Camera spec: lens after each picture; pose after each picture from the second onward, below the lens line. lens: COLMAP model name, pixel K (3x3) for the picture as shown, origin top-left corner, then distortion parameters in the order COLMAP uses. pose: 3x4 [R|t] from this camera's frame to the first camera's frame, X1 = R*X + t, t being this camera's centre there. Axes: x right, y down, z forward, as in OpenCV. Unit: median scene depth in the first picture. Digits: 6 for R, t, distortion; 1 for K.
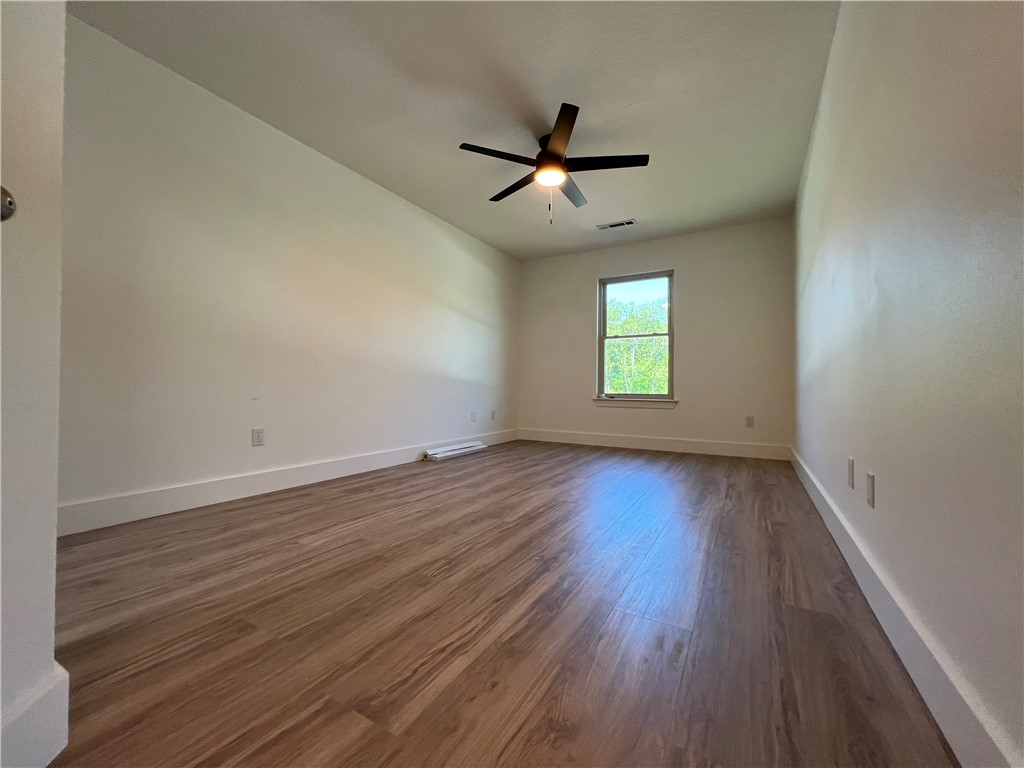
lens RADIAL K [[407.1, 0, 512.0], [0, 407.1, 384.0], [0, 0, 1]] dist [0.001816, 0.000171]
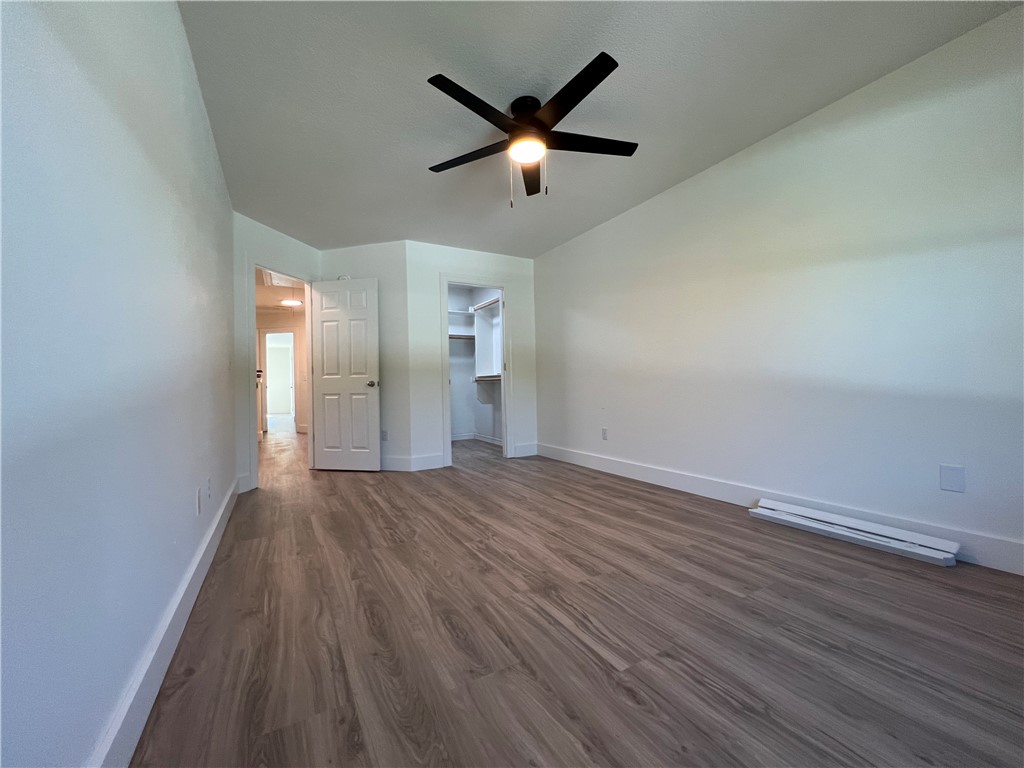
lens RADIAL K [[407.1, 0, 512.0], [0, 407.1, 384.0], [0, 0, 1]] dist [0.001816, 0.000171]
pose [[-0.500759, -0.000297, -0.865587, 0.383426], [0.027188, 0.999501, -0.016072, -0.018143], [0.865160, -0.031582, -0.500501, 0.648884]]
